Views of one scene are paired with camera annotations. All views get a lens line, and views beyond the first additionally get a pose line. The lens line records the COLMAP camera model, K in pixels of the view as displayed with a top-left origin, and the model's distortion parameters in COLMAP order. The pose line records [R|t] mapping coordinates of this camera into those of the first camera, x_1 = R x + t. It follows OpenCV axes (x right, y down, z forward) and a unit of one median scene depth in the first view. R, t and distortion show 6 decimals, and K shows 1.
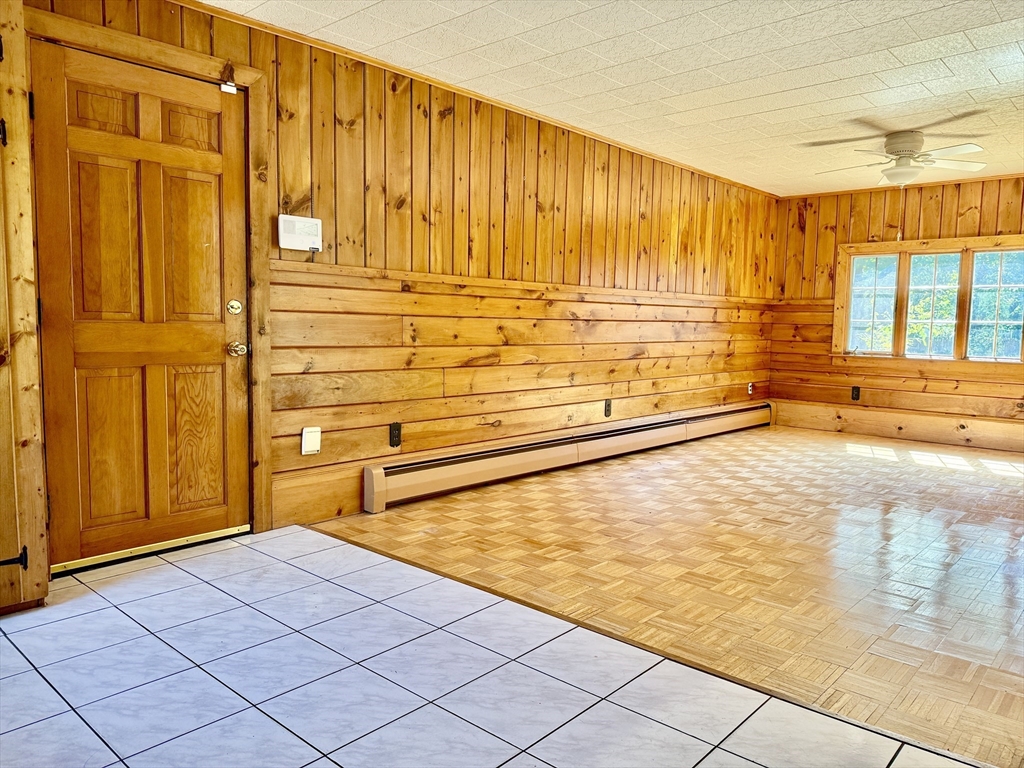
lens RADIAL K [[724.3, 0, 512.0], [0, 724.3, 384.0], [0, 0, 1]] dist [0.177990, -0.288309]
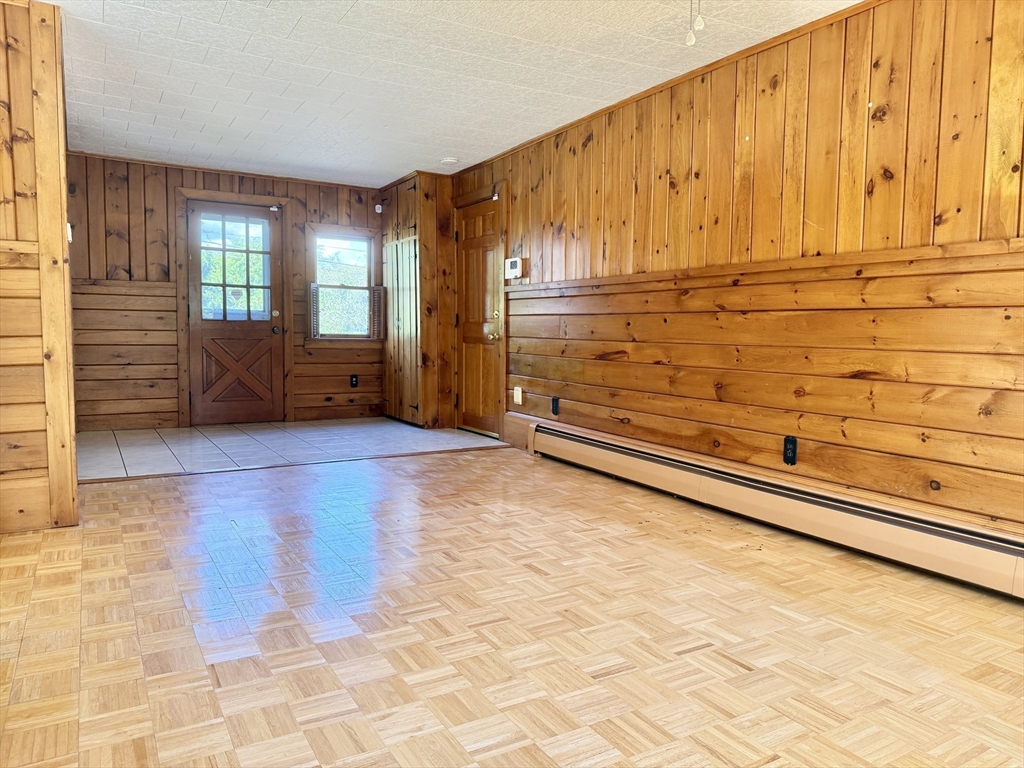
lens RADIAL K [[724.3, 0, 512.0], [0, 724.3, 384.0], [0, 0, 1]] dist [0.177990, -0.288309]
pose [[-0.305913, 0.056979, -0.950353, 1.034954], [-0.094683, 0.991438, 0.089920, -0.074685], [0.947339, 0.117490, -0.297899, 1.224739]]
